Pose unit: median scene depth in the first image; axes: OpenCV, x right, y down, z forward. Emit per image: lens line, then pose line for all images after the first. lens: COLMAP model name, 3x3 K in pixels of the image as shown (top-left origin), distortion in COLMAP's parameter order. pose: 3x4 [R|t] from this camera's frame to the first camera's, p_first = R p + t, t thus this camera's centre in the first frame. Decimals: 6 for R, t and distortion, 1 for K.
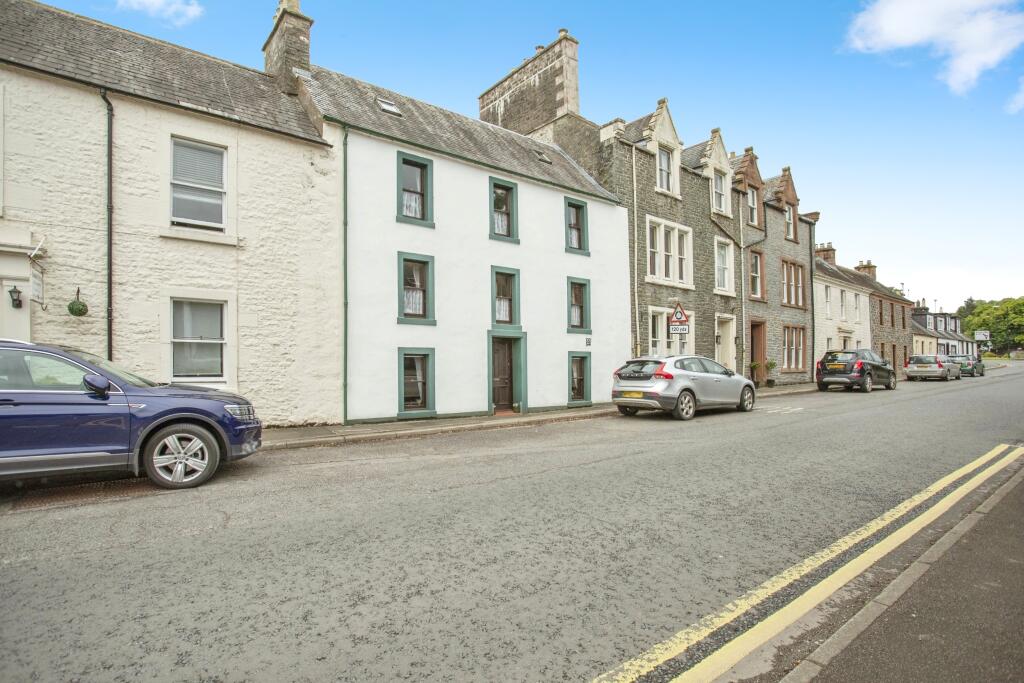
lens RADIAL K [[528.4, 0, 512.0], [0, 528.4, 341.5], [0, 0, 1]] dist [-0.076367, 0.034239]
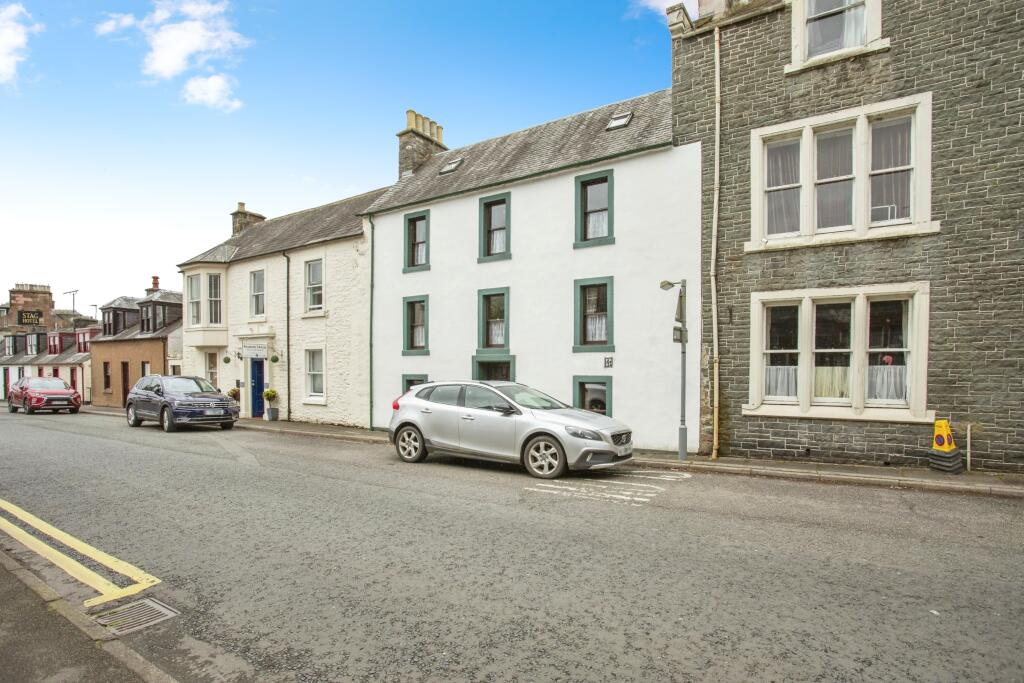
lens RADIAL K [[516.1, 0, 512.0], [0, 516.1, 396.5], [0, 0, 1]] dist [-0.031647, 0.000381]
pose [[0.320123, 0.023888, -0.947075, 0.879128], [0.019982, 0.999289, 0.031959, 0.025214], [0.947165, -0.029155, 0.319418, 0.724513]]
